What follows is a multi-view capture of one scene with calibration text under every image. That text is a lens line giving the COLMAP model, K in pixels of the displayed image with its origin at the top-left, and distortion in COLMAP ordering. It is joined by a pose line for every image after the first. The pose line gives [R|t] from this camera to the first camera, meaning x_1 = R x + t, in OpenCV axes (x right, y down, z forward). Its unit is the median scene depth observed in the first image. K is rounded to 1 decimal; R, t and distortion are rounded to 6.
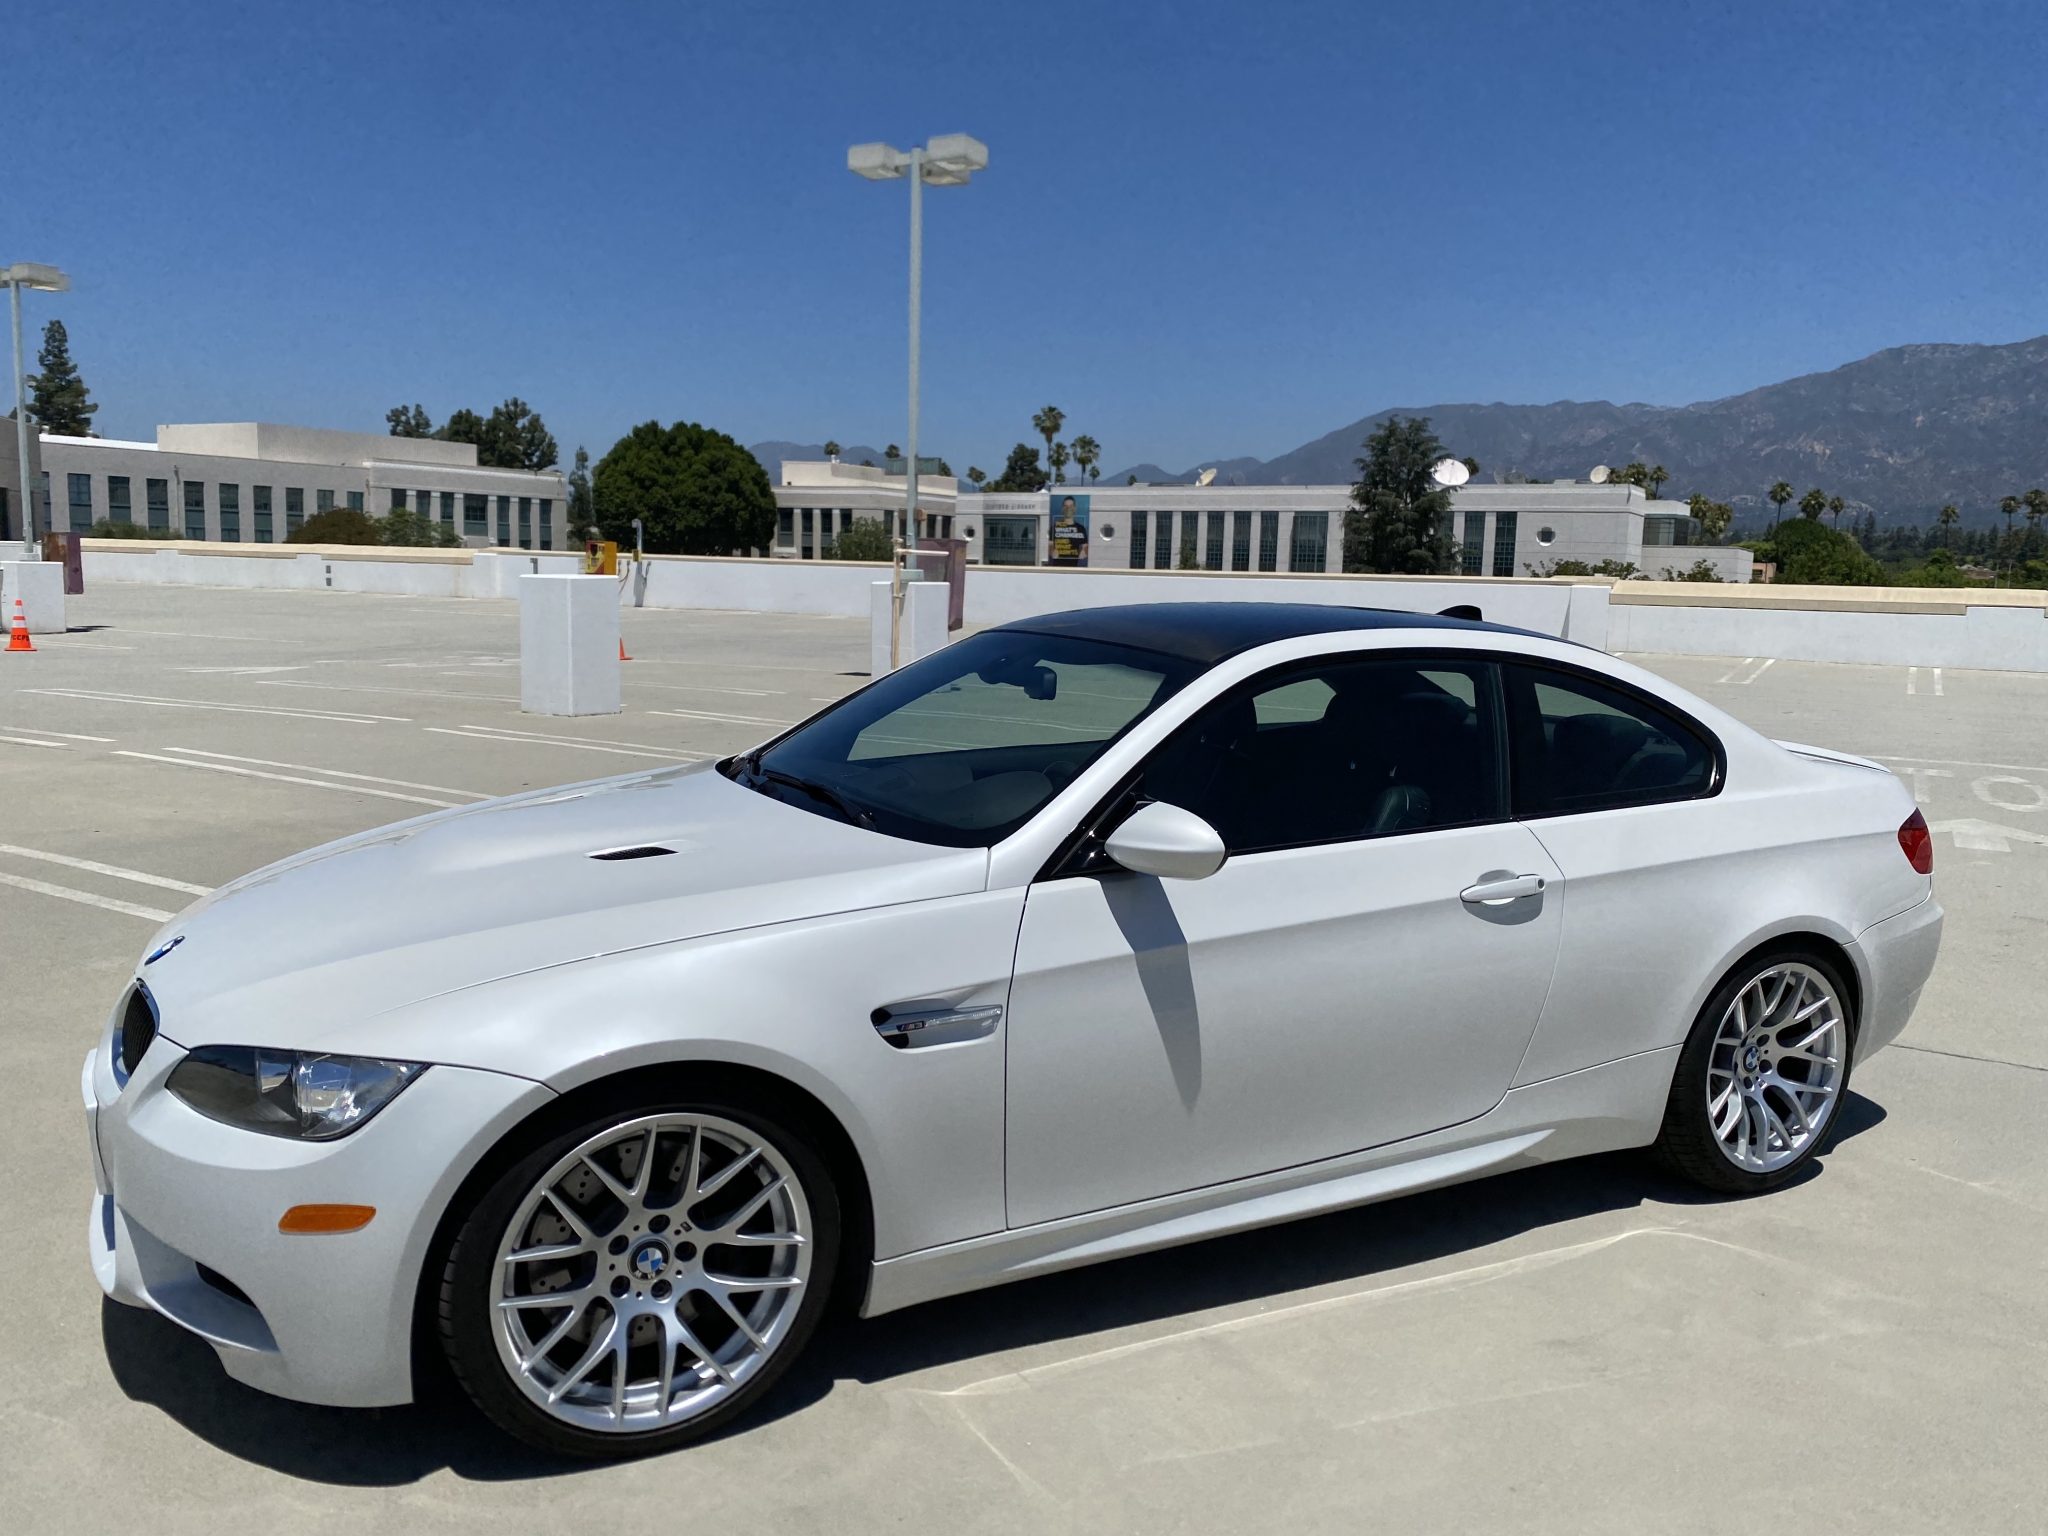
lens RADIAL K [[1576.8, 0, 1028.9], [0, 1576.8, 778.1], [0, 0, 1]] dist [0.050181, -0.068280]
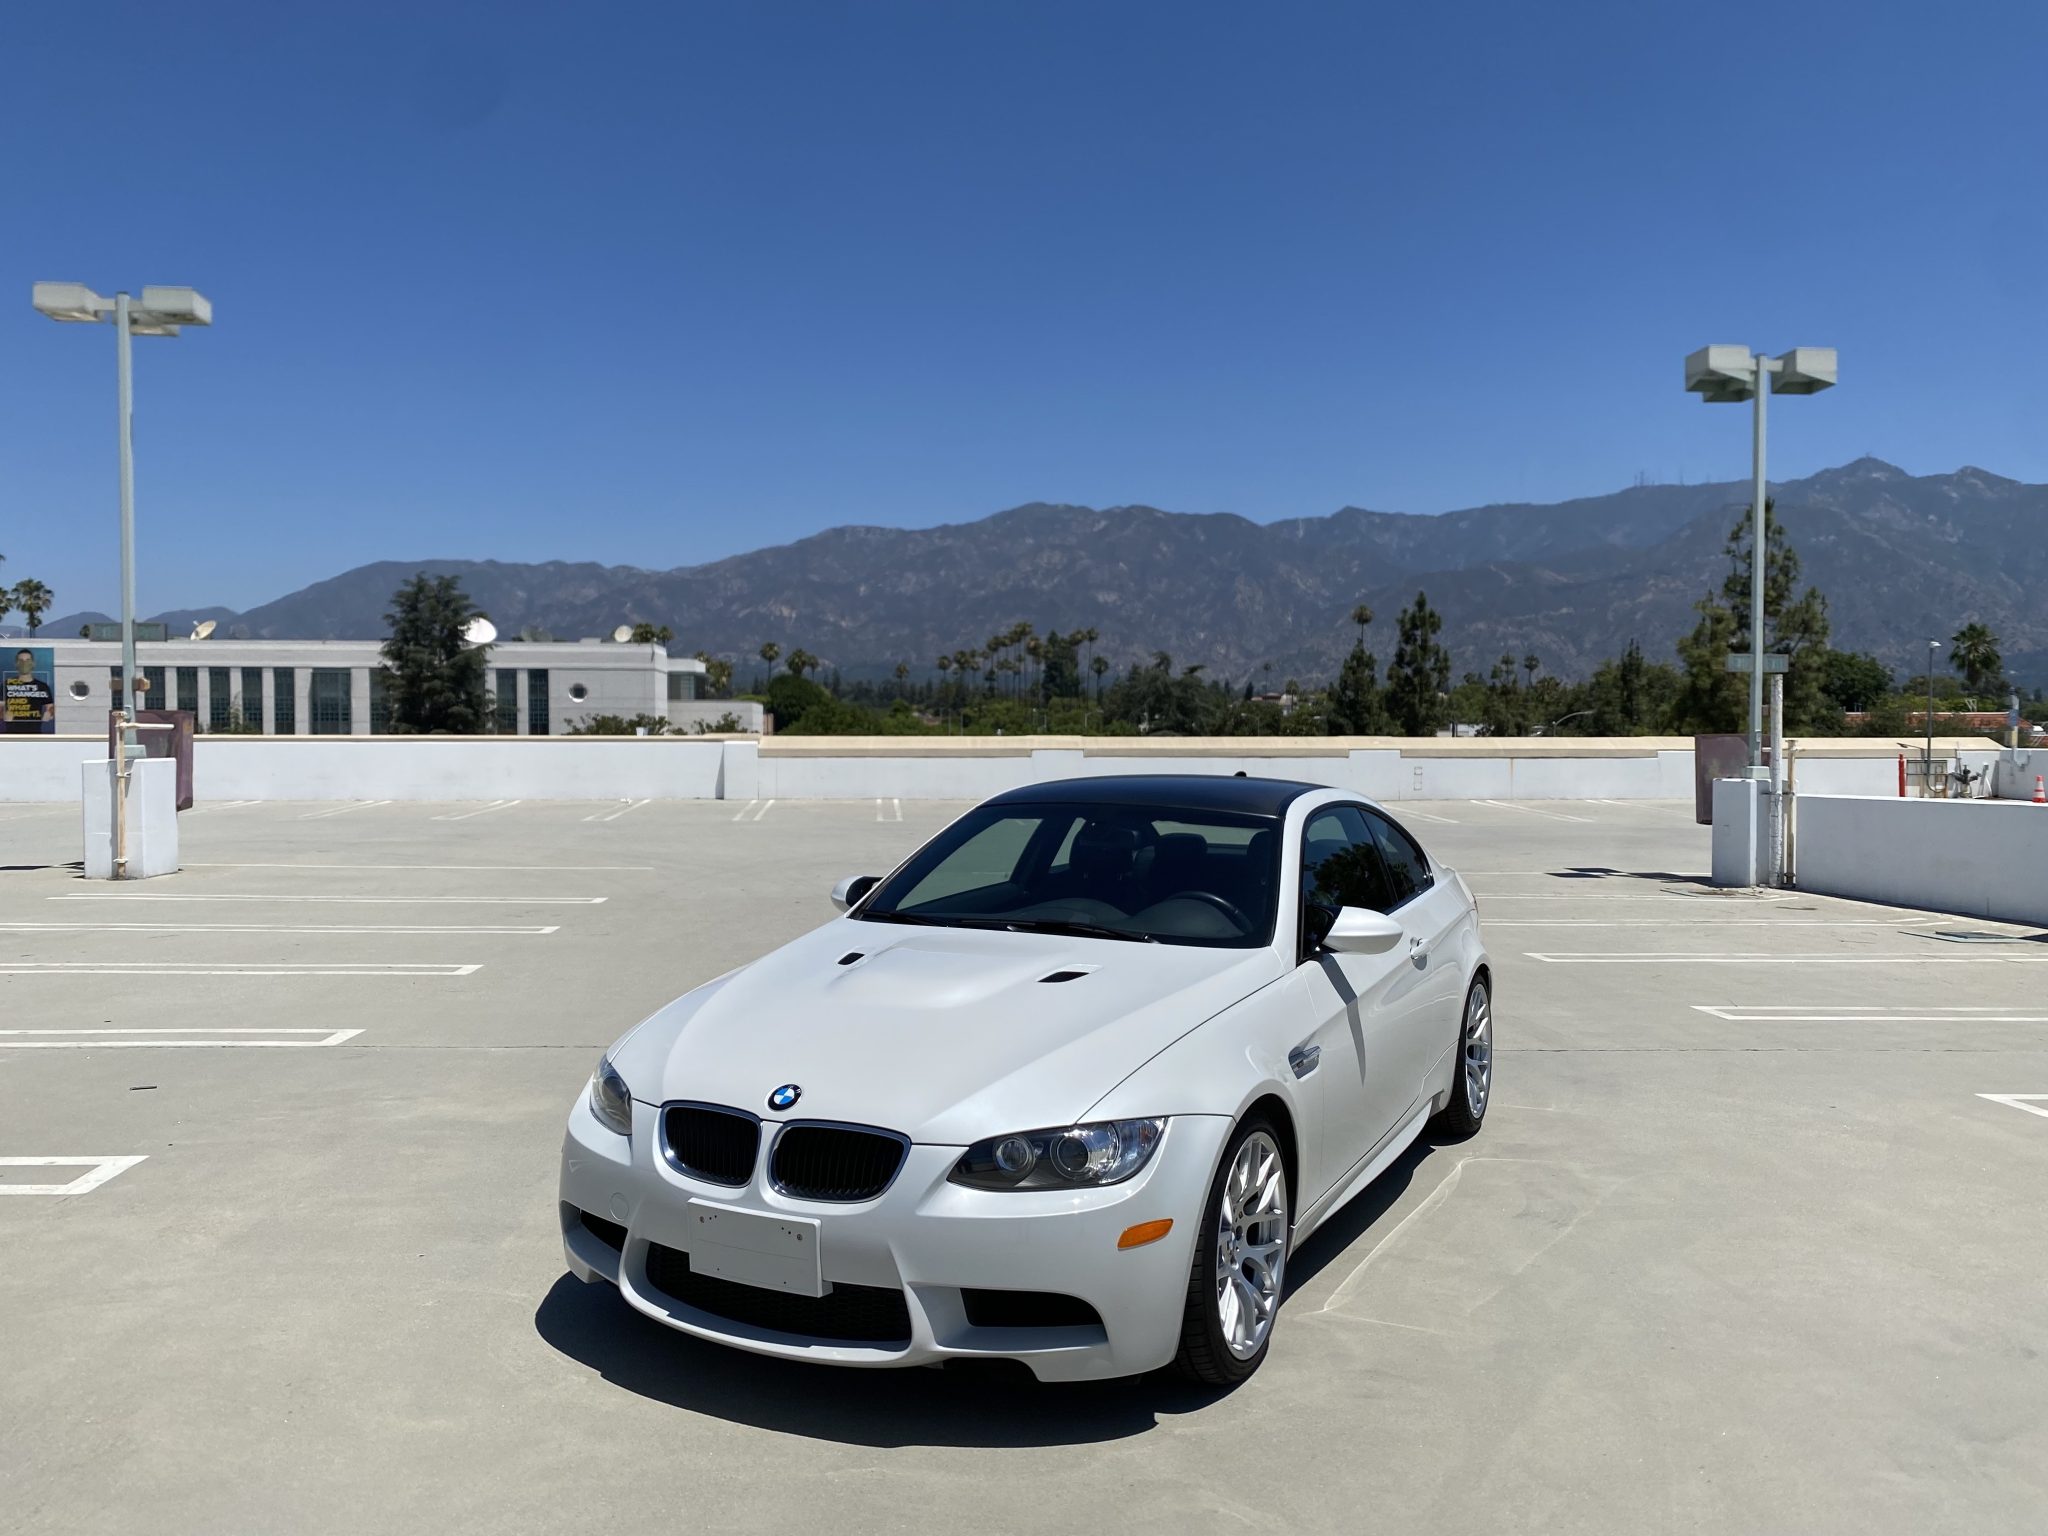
lens RADIAL K [[1576.8, 0, 1027.3], [0, 1576.8, 771.5], [0, 0, 1]] dist [0.050181, -0.068280]
pose [[0.824192, -0.038881, 0.564975, -0.786291], [0.095567, 0.992882, -0.071085, -0.027114], [-0.558189, 0.112581, 0.822040, -0.097257]]
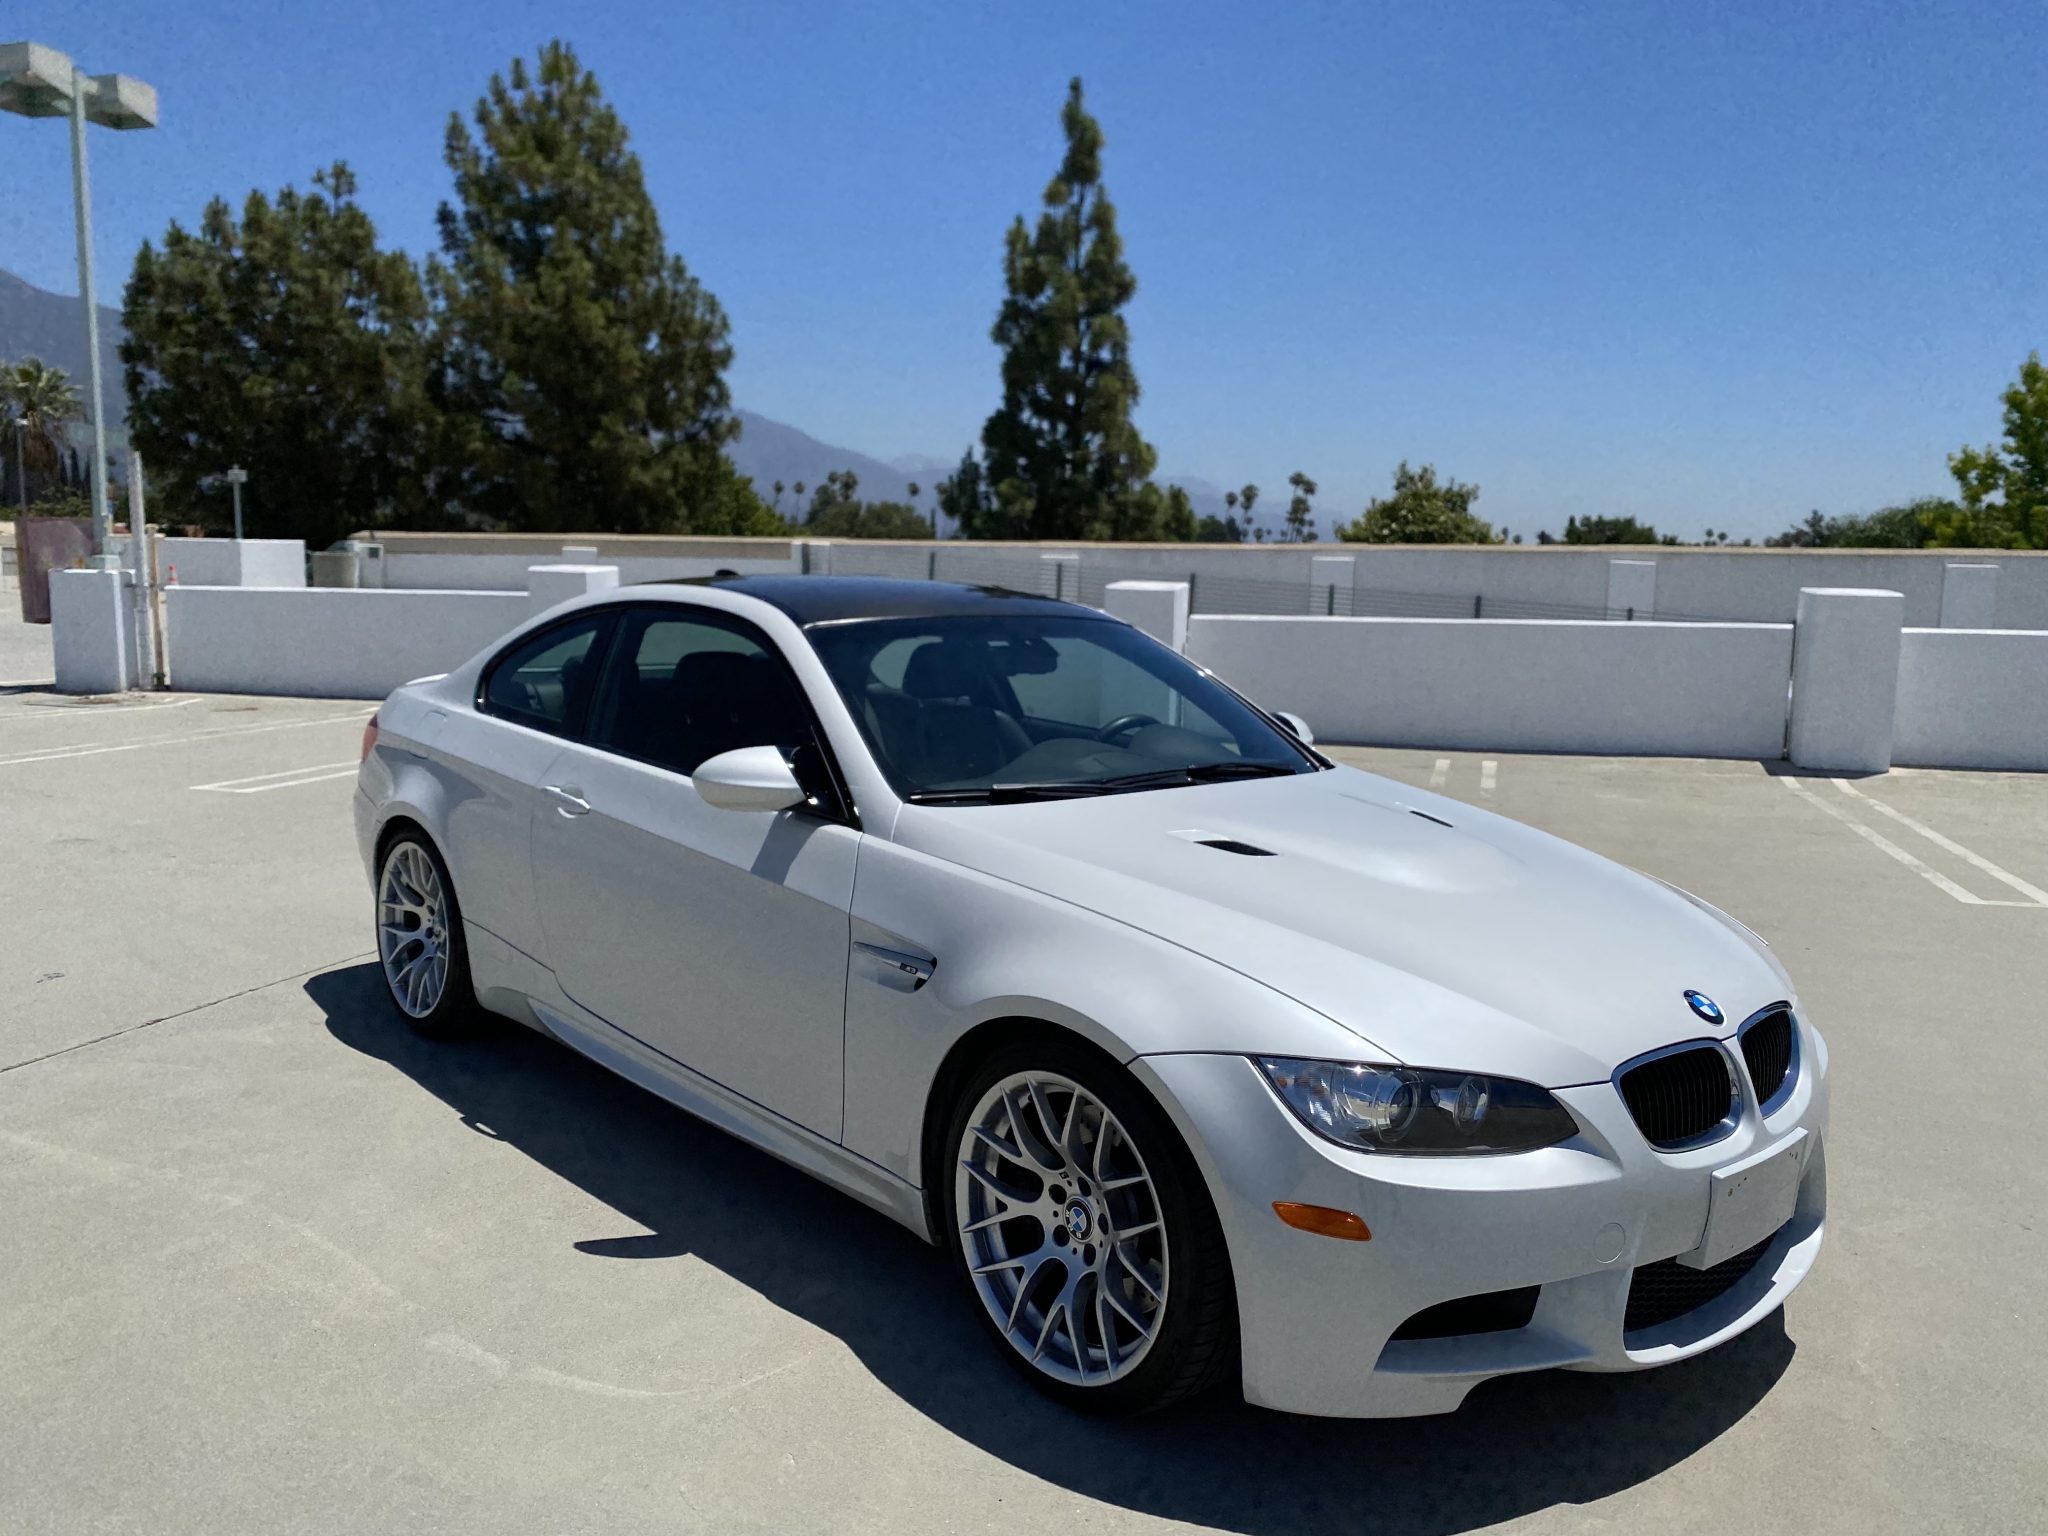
lens RADIAL K [[1576.8, 0, 1020.3], [0, 1576.8, 769.7], [0, 0, 1]] dist [0.050181, -0.068280]
pose [[-0.226908, -0.162577, 0.960251, -0.971165], [0.094384, 0.977657, 0.187827, -0.174475], [-0.969332, 0.133252, -0.206494, 1.156253]]
